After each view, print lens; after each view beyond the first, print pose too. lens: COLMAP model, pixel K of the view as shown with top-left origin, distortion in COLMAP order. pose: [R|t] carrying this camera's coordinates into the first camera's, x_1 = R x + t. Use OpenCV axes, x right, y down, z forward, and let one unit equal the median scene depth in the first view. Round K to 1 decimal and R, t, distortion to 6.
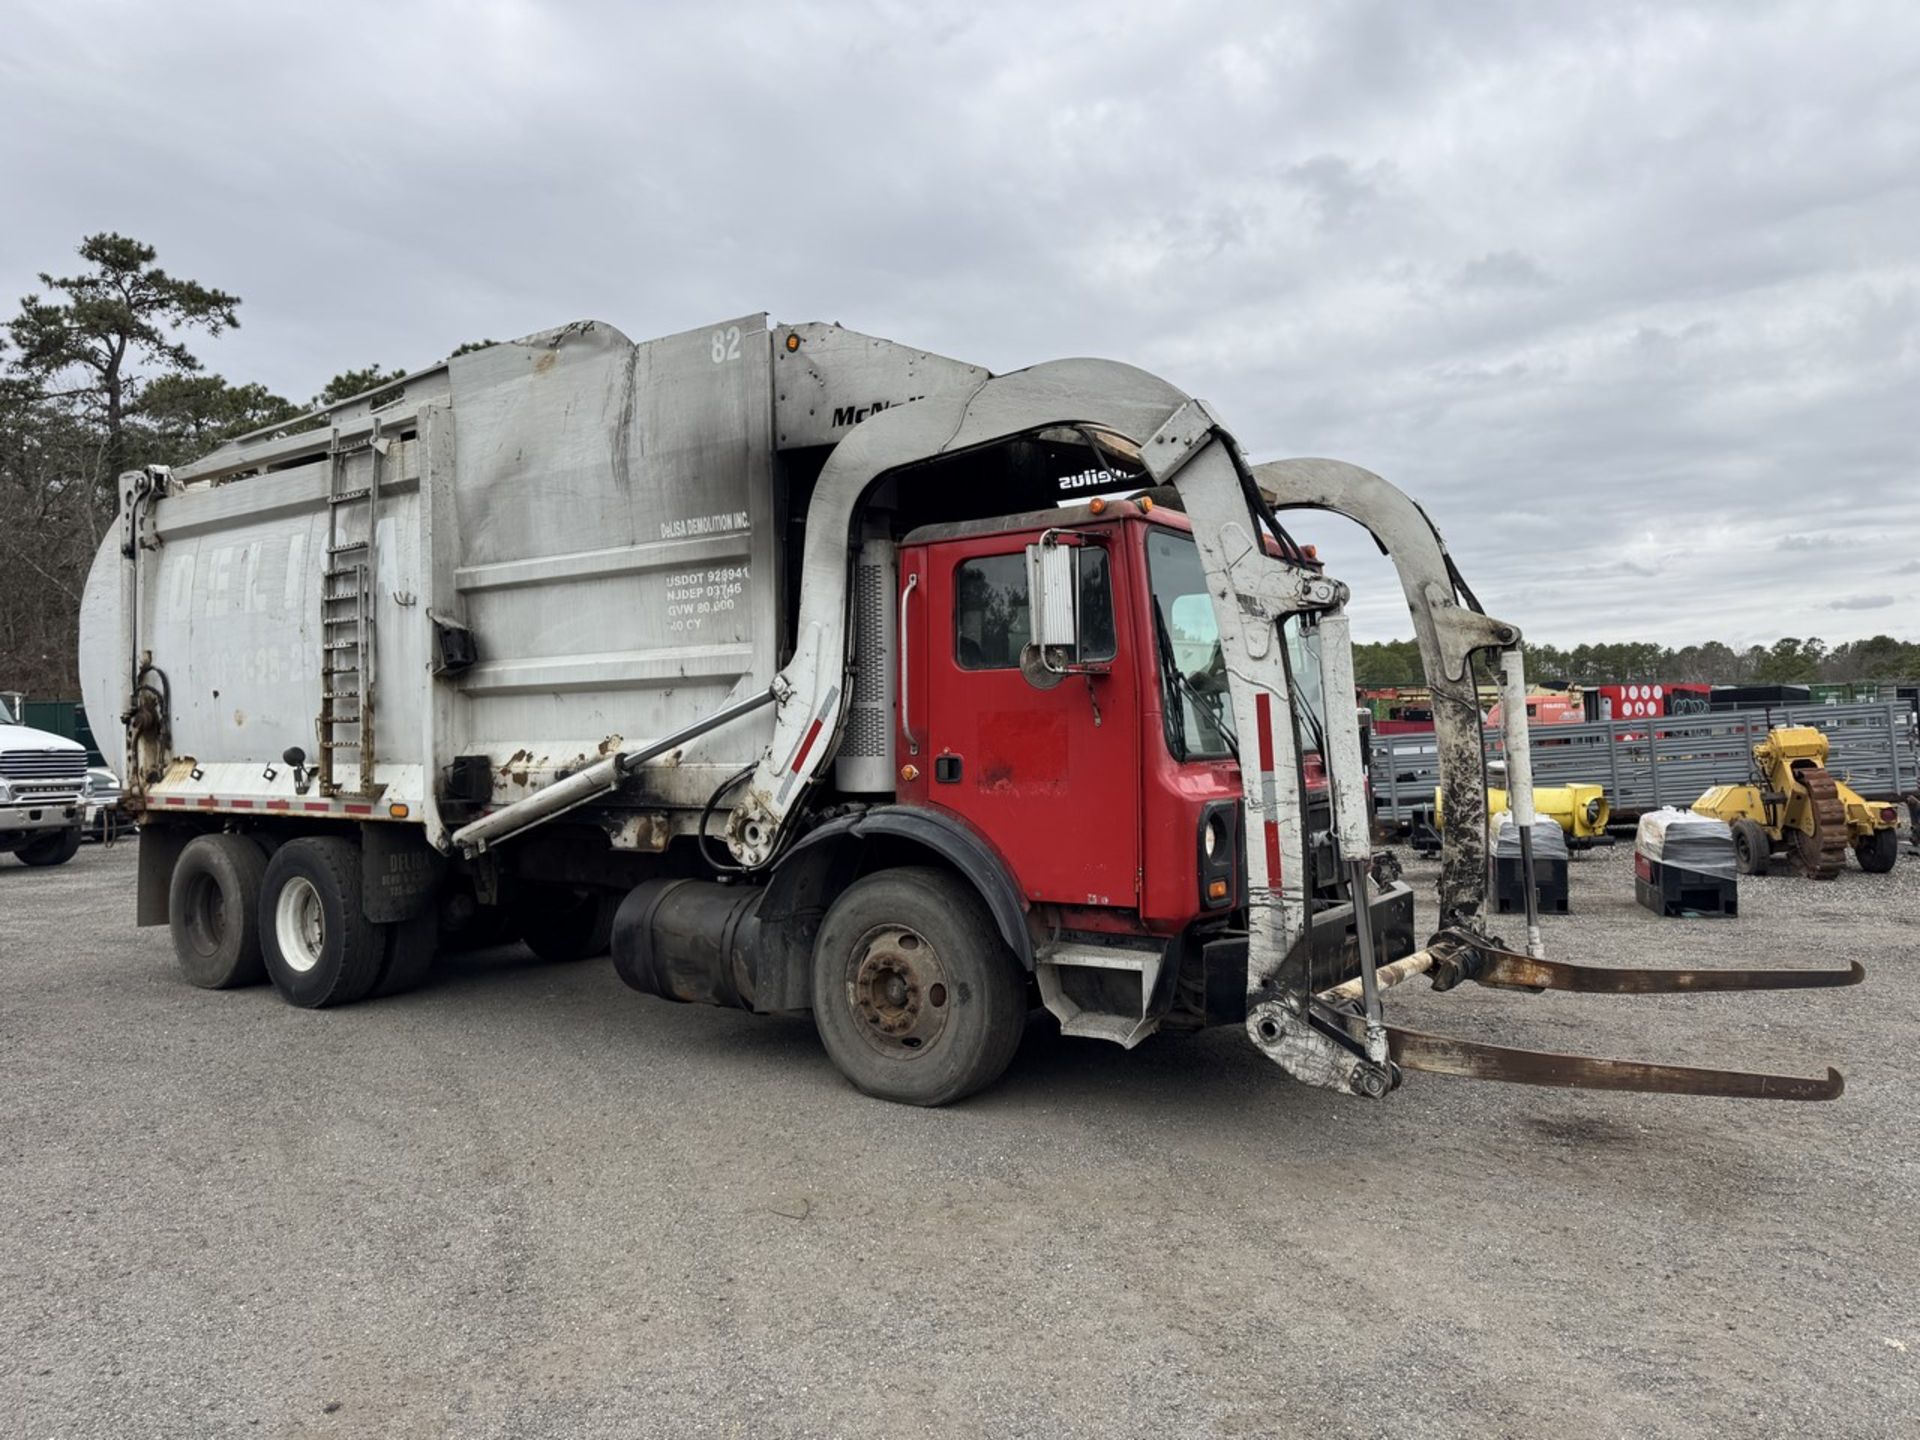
lens RADIAL K [[1331.9, 0, 964.0], [0, 1331.9, 715.4], [0, 0, 1]] dist [0.146742, -0.227890]
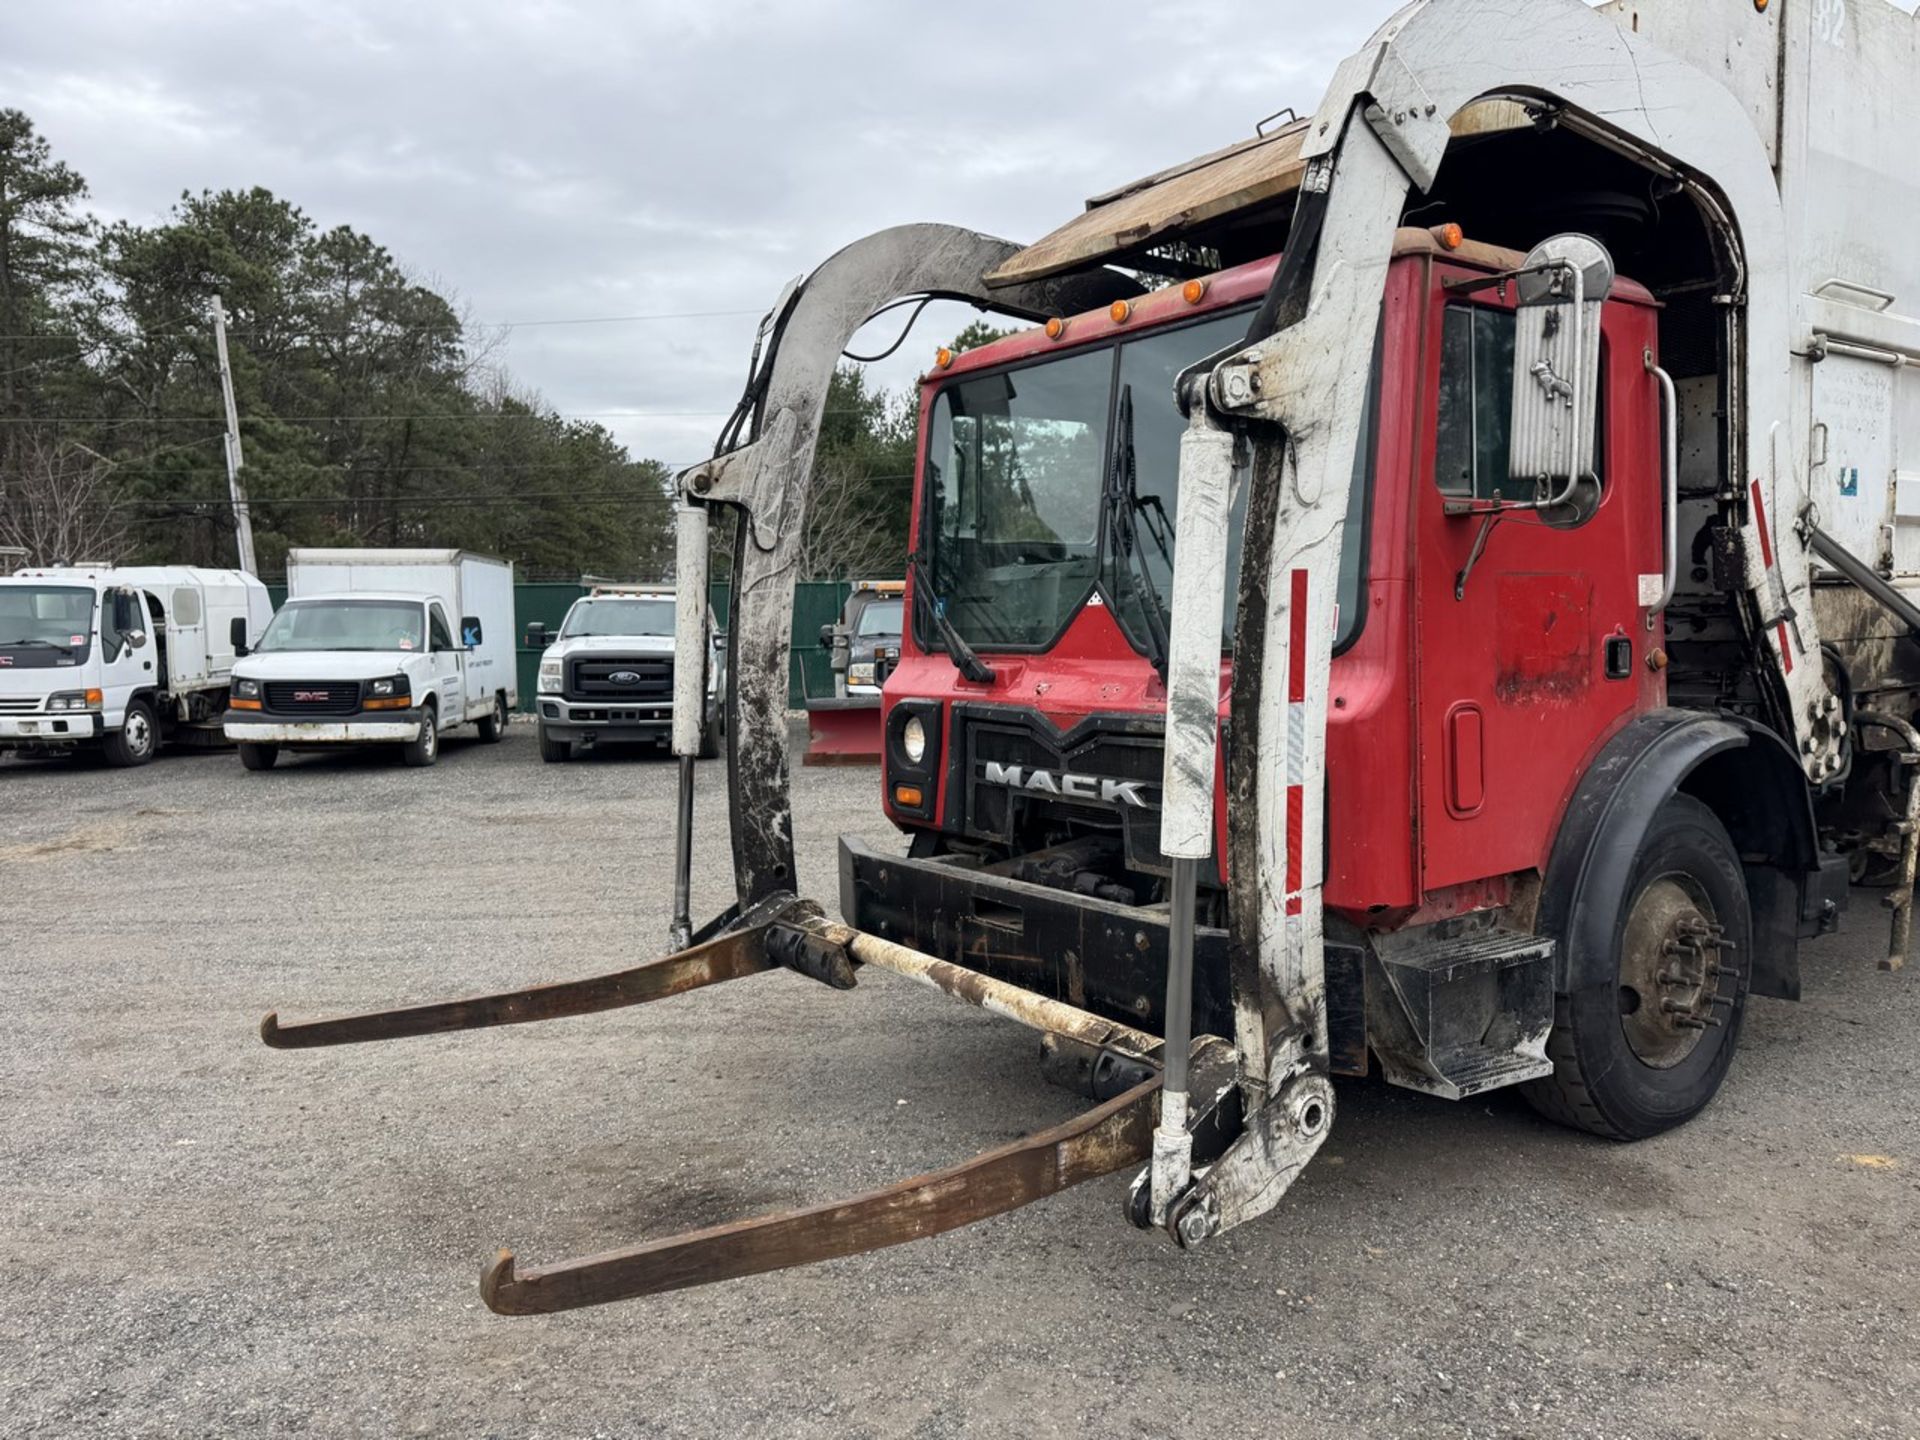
lens RADIAL K [[1336.9, 0, 966.1], [0, 1336.9, 723.6], [0, 0, 1]] dist [0.097378, -0.108134]
pose [[-0.310683, 0.101862, -0.945040, 0.813624], [0.039996, 0.994762, 0.094073, -0.000892], [0.949672, -0.008571, -0.313130, 1.053524]]
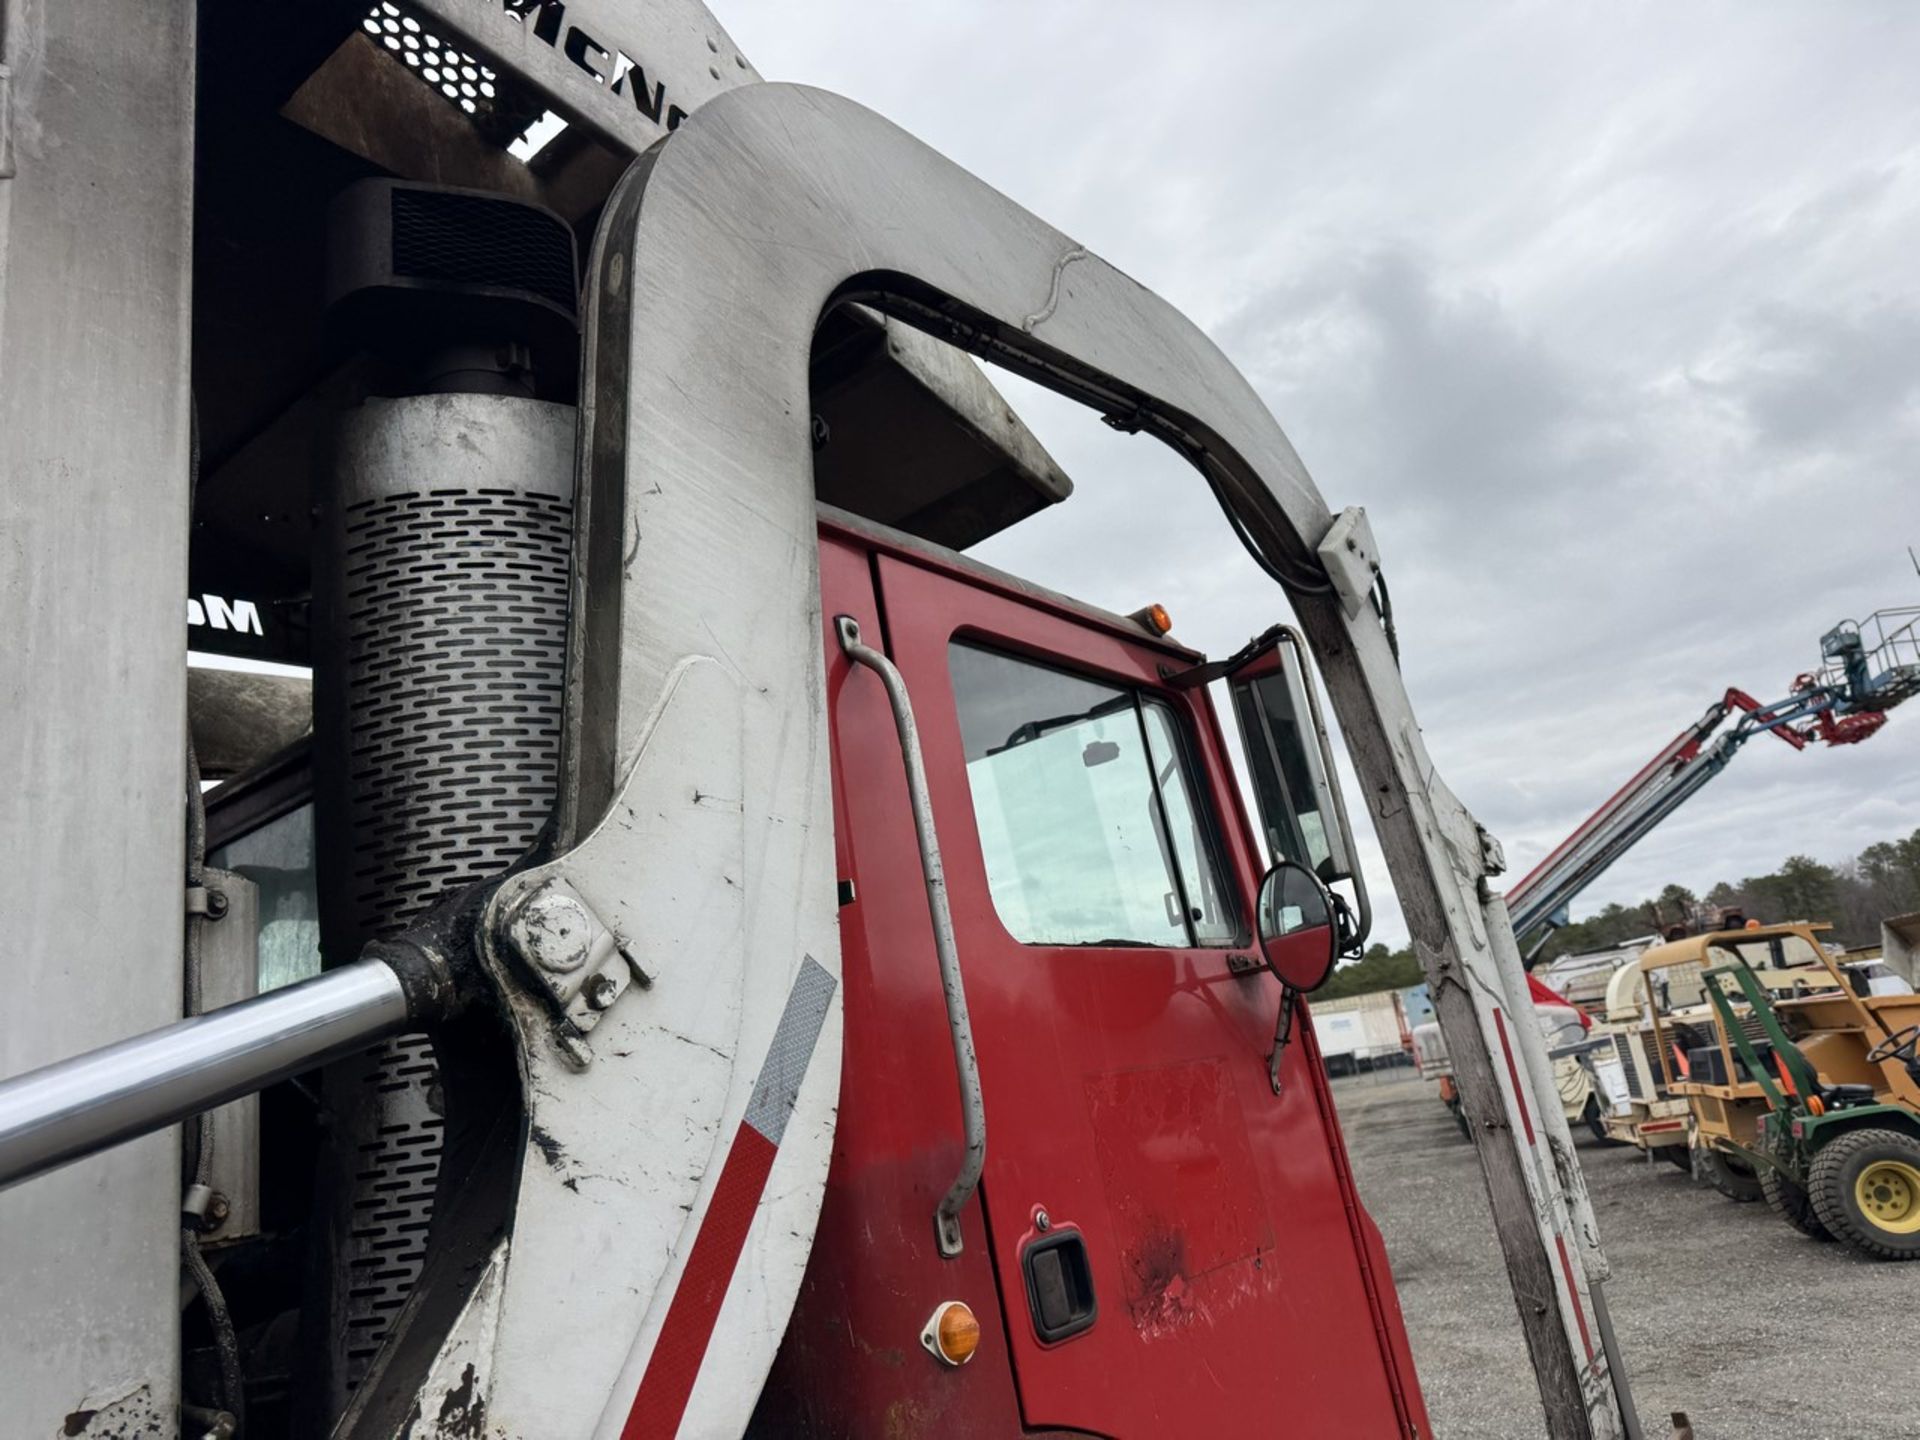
lens RADIAL K [[1336.8, 0, 954.2], [0, 1336.8, 722.7], [0, 0, 1]] dist [-0.000048, -0.002904]
pose [[0.070049, 0.294975, 0.952934, -0.280508], [0.128727, 0.944620, -0.301864, 0.008895], [-0.989203, 0.143813, 0.028199, 0.865299]]
